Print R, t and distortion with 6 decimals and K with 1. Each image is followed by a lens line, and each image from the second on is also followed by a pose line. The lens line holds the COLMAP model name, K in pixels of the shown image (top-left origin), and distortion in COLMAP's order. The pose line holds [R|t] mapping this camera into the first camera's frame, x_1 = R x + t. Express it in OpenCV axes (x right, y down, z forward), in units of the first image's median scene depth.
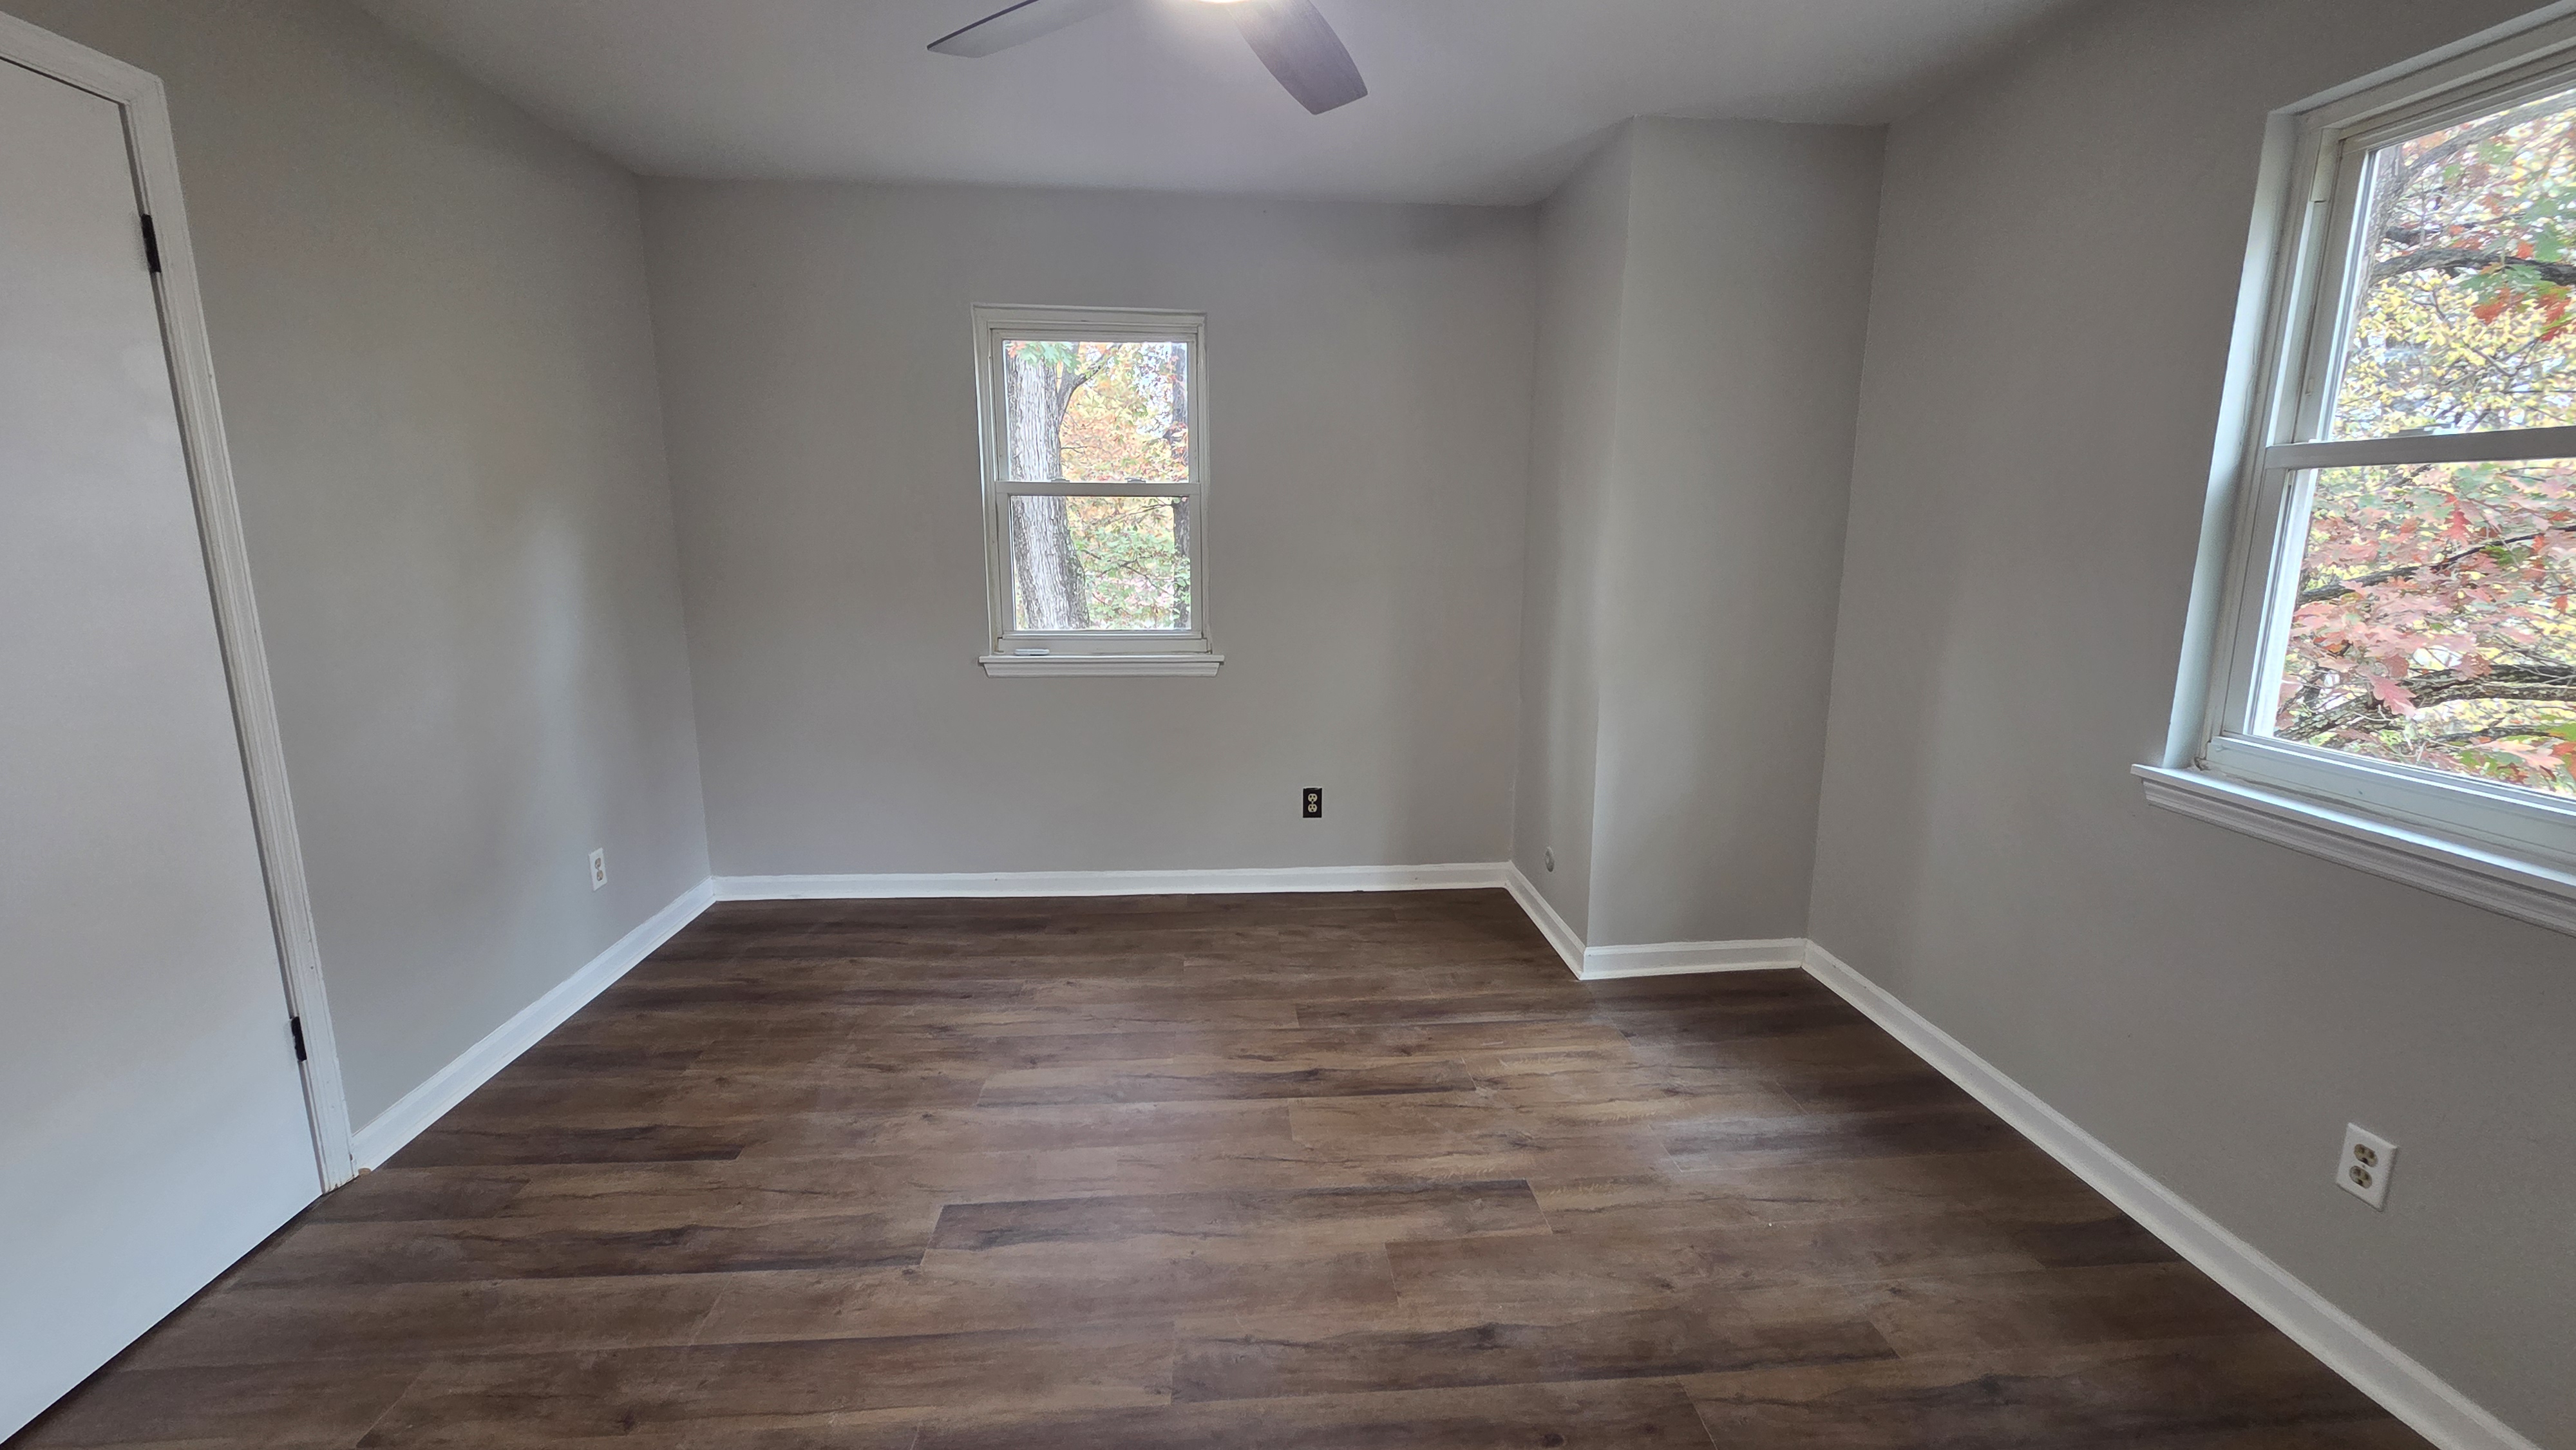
lens RADIAL K [[1056.3, 0, 1287.1], [0, 1056.3, 714.8], [0, 0, 1]] dist [0.003715, -0.000075]
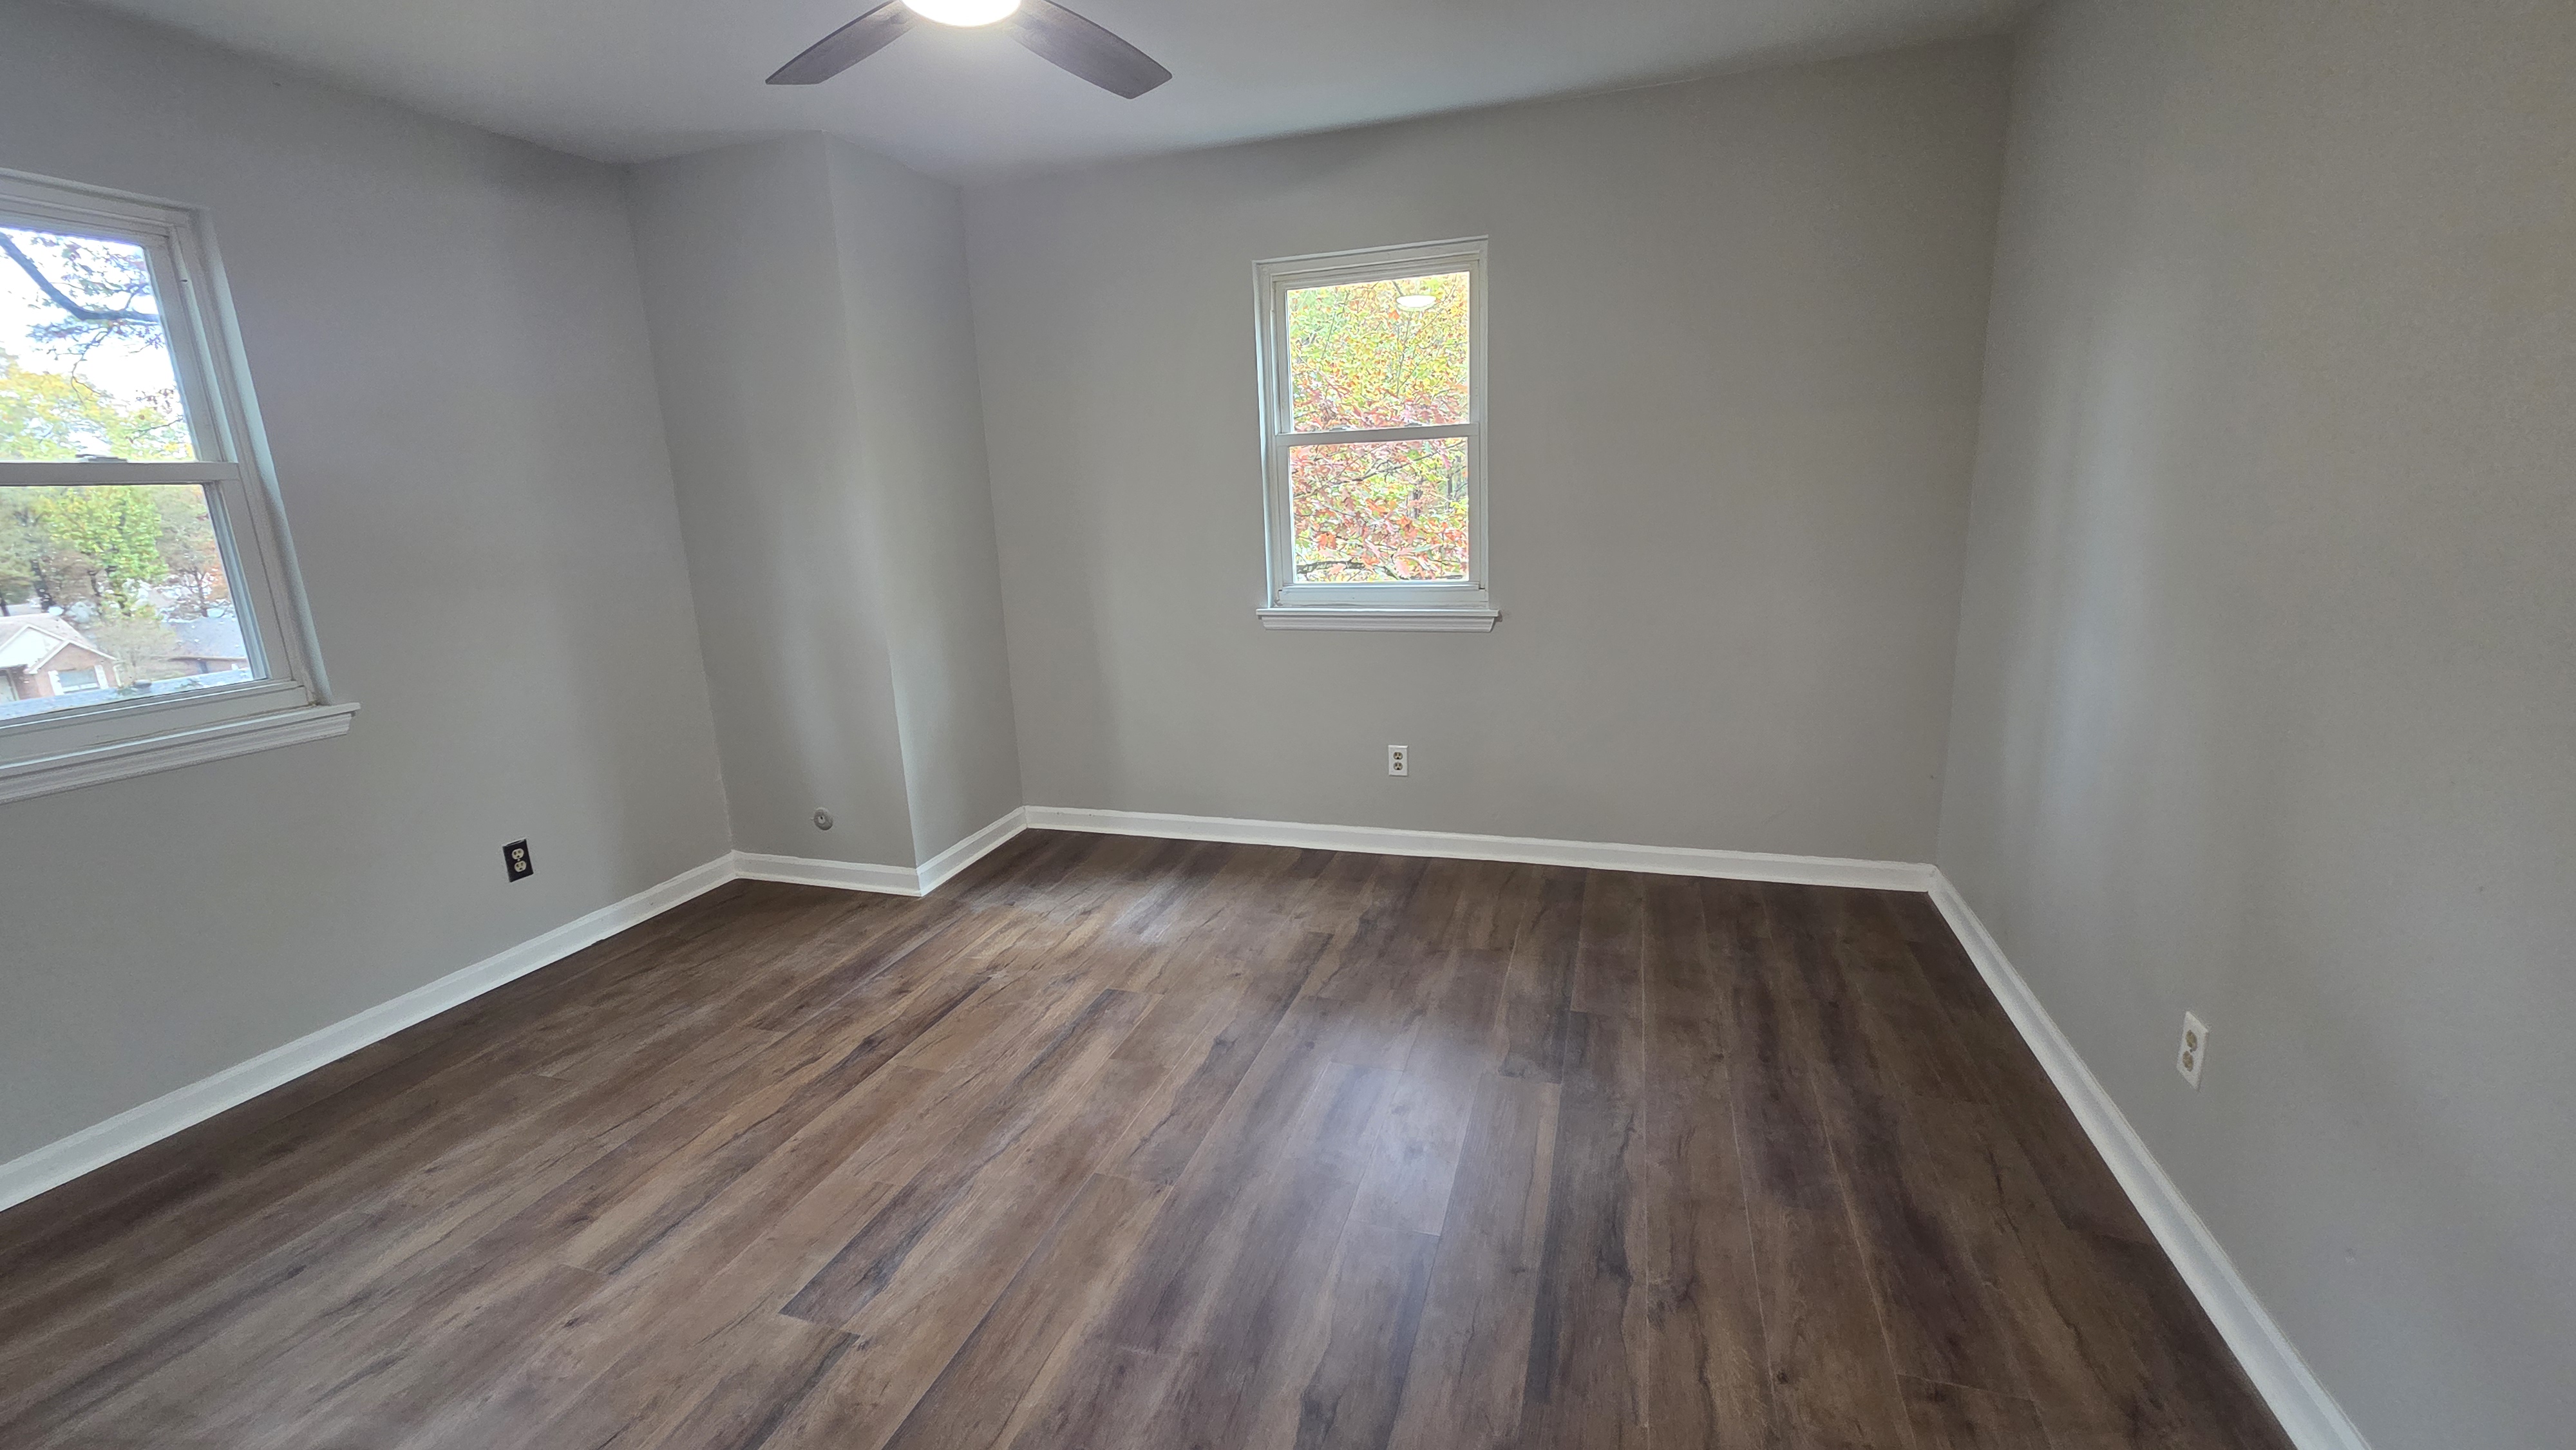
lens RADIAL K [[1056.3, 0, 1287.1], [0, 1056.3, 714.8], [0, 0, 1]] dist [0.003715, -0.000075]
pose [[0.380094, -0.220547, 0.898269, -0.608270], [0.212787, 0.965958, 0.147128, -0.023669], [-0.900139, 0.135217, 0.414084, 0.166912]]
